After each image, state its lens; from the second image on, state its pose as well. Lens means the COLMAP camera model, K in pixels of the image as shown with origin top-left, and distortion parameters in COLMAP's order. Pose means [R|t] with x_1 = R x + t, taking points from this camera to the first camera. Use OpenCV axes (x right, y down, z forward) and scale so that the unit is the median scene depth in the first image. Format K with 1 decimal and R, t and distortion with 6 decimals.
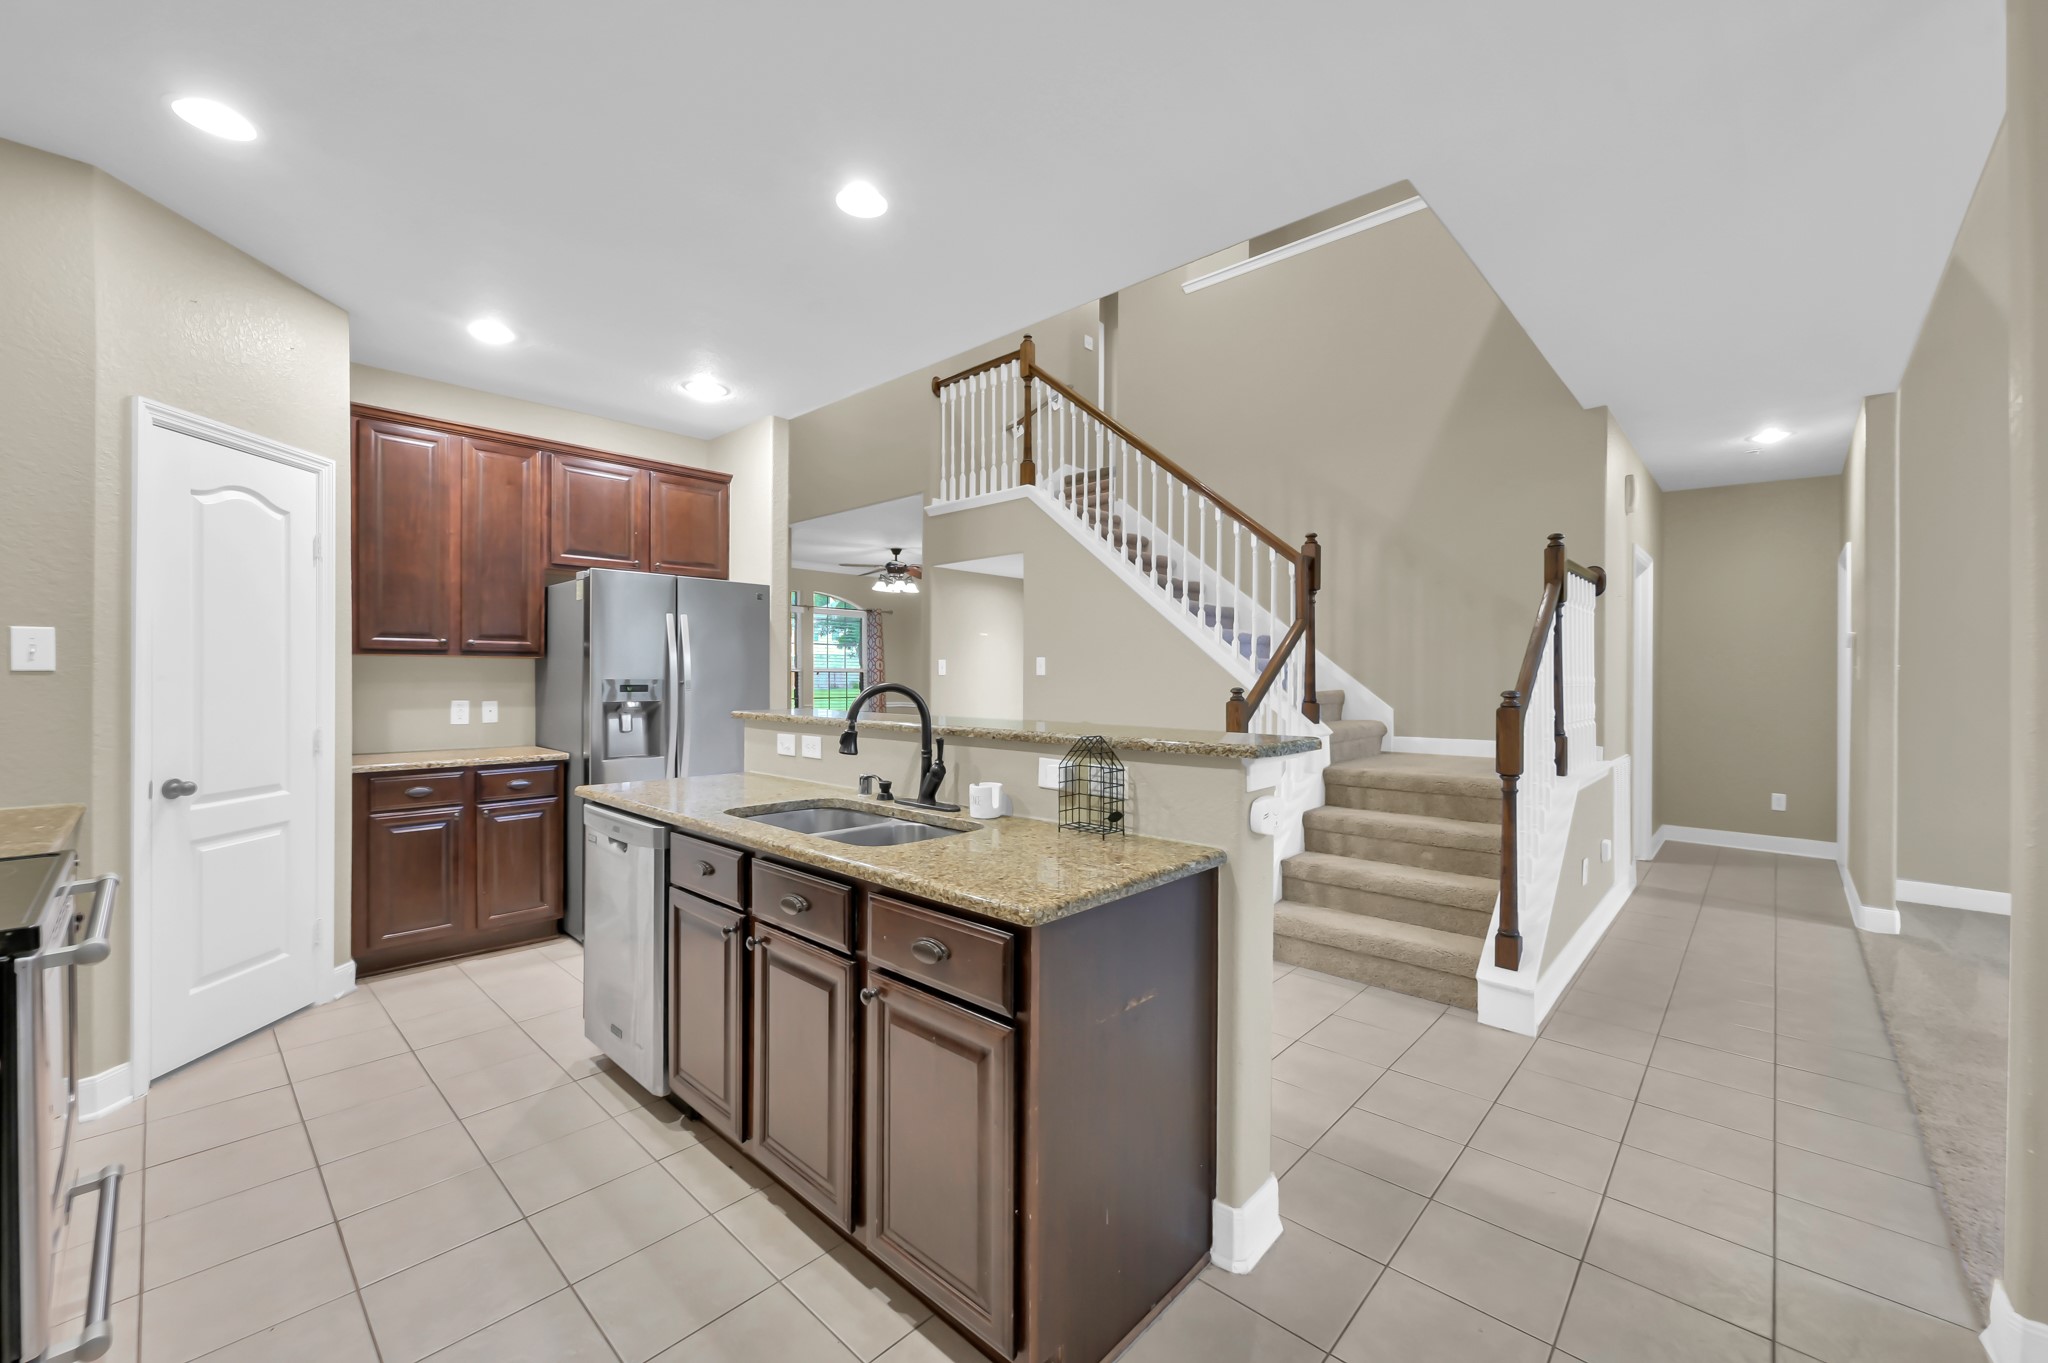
lens RADIAL K [[817.4, 0, 1020.5], [0, 817.4, 677.1], [0, 0, 1]] dist [-0.001207, 0.000293]
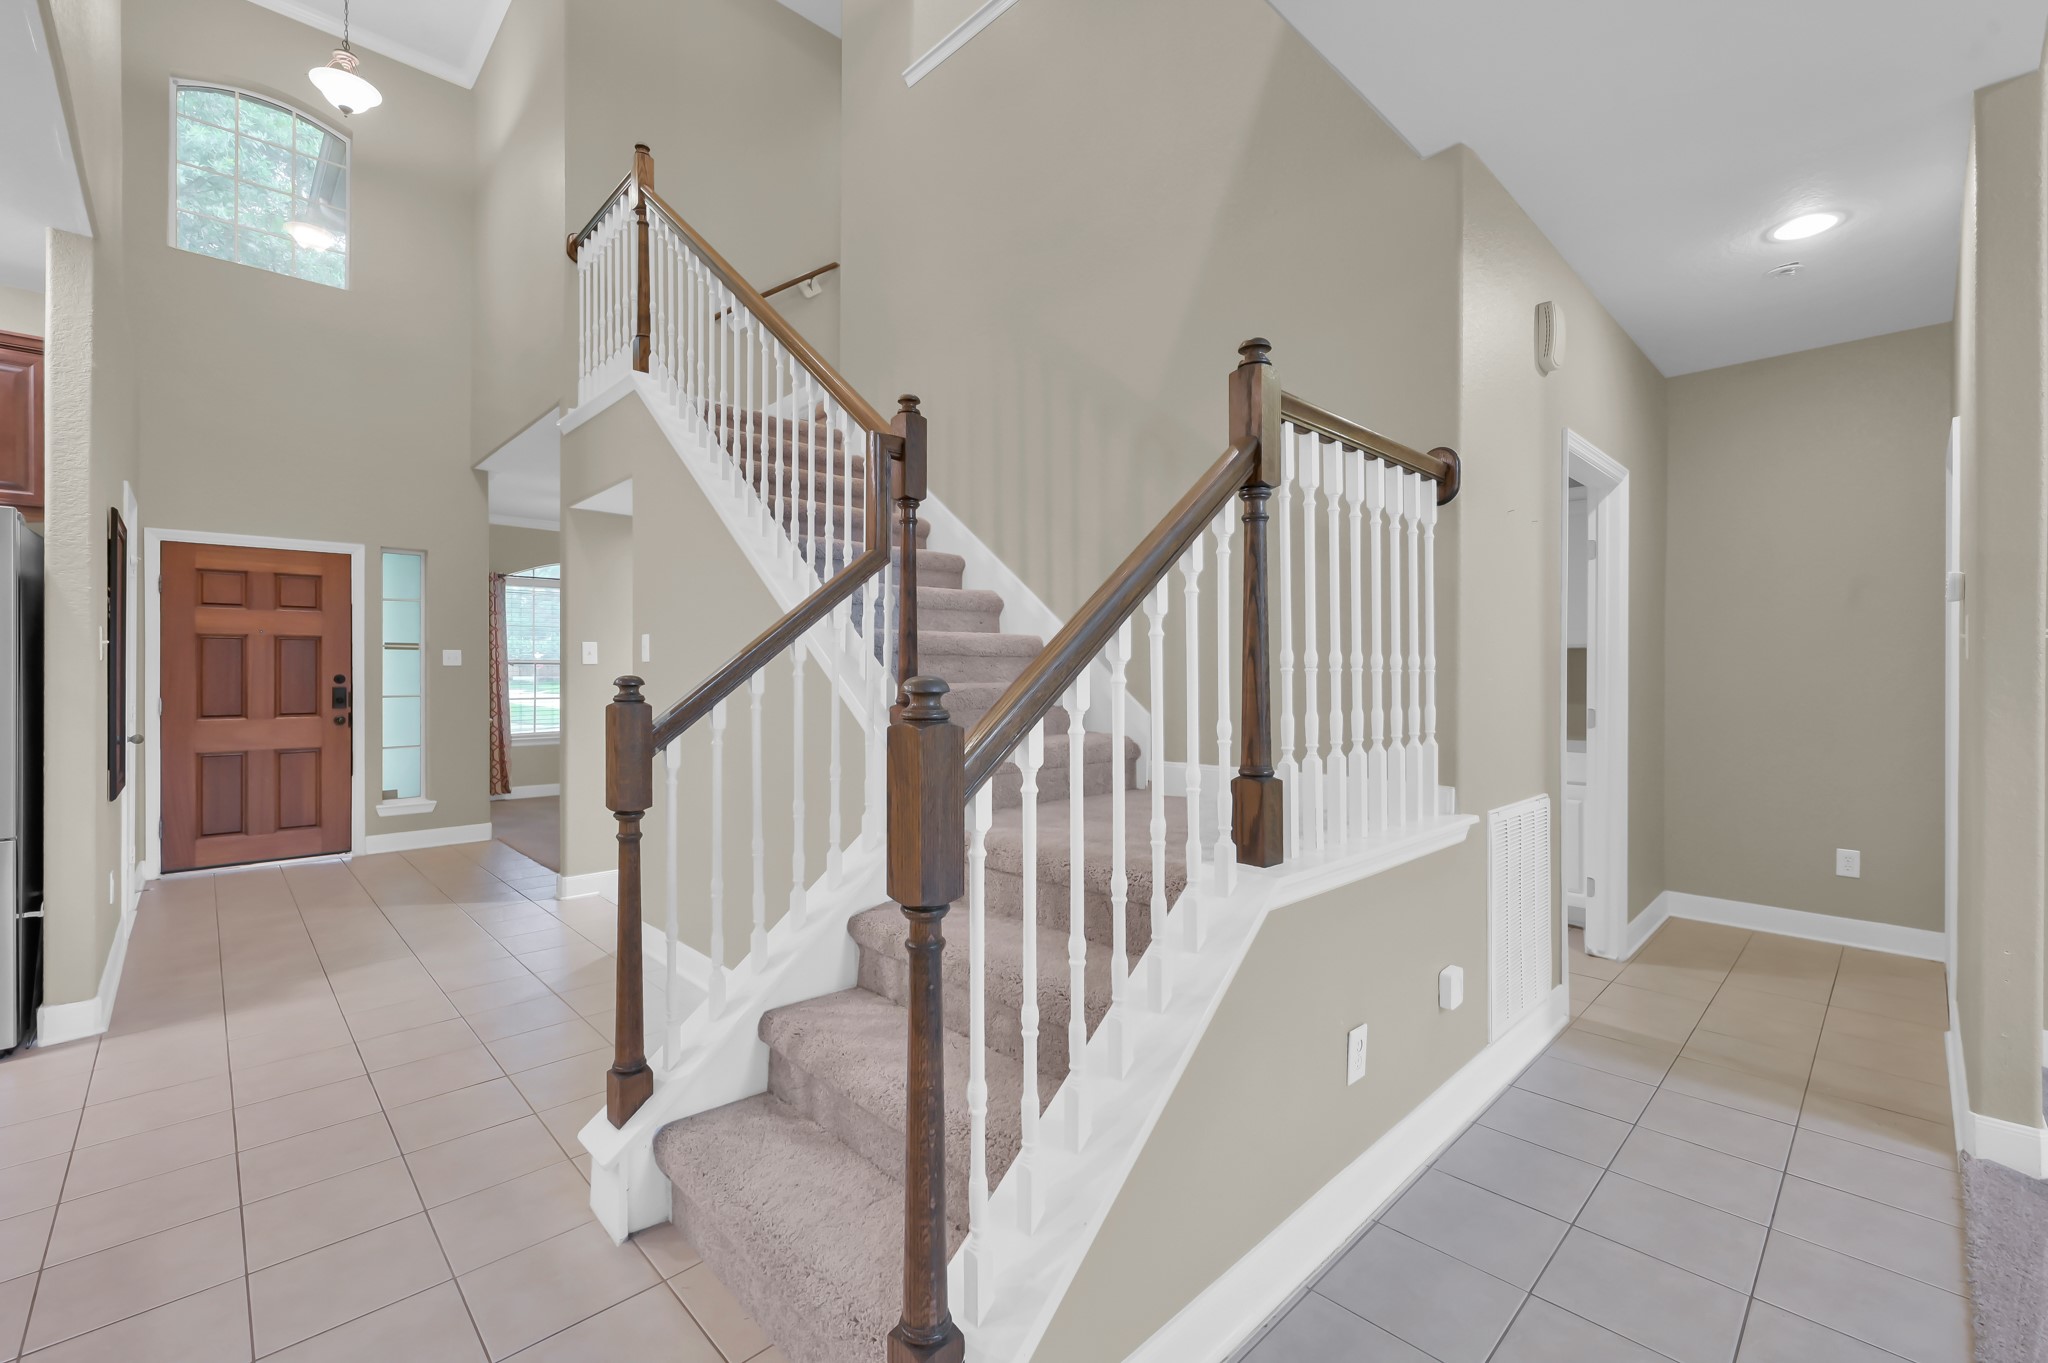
lens RADIAL K [[861.6, 0, 1016.5], [0, 861.6, 675.9], [0, 0, 1]] dist [0.001128, -0.001451]
pose [[0.998311, -0.002748, -0.058038, 0.513500], [0.002866, 0.999994, 0.001946, 0.012360], [0.058033, -0.002109, 0.998312, 0.473746]]
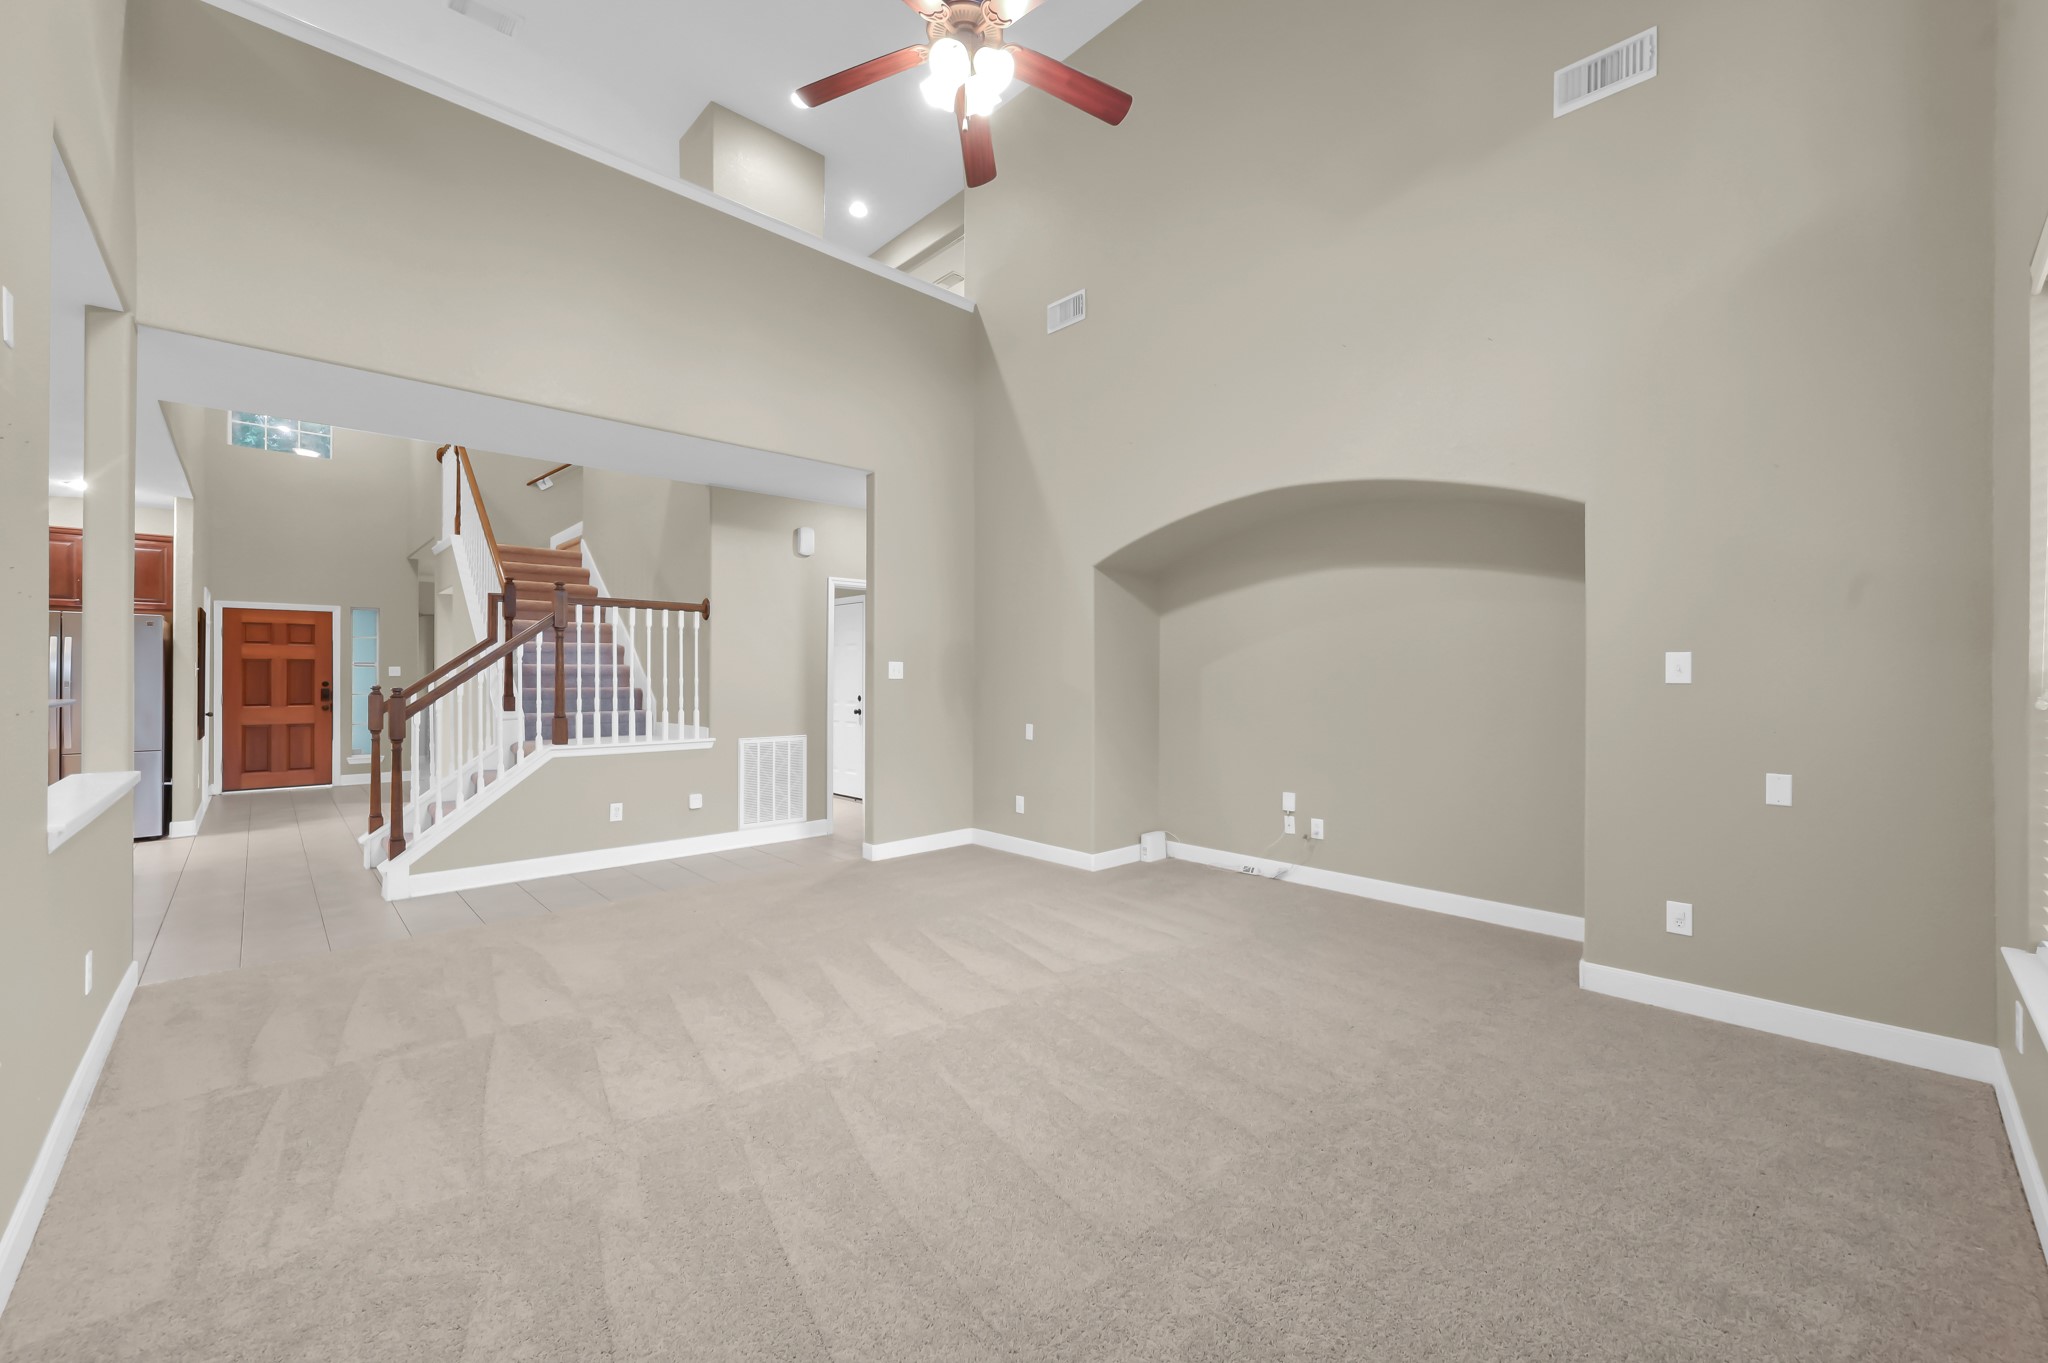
lens RADIAL K [[817.4, 0, 1024.4], [0, 817.4, 676.1], [0, 0, 1]] dist [-0.001207, 0.000293]
pose [[0.997826, -0.001320, -0.065893, 1.494926], [0.001257, 0.999999, -0.000991, -0.000899], [0.065894, 0.000906, 0.997826, -0.397053]]
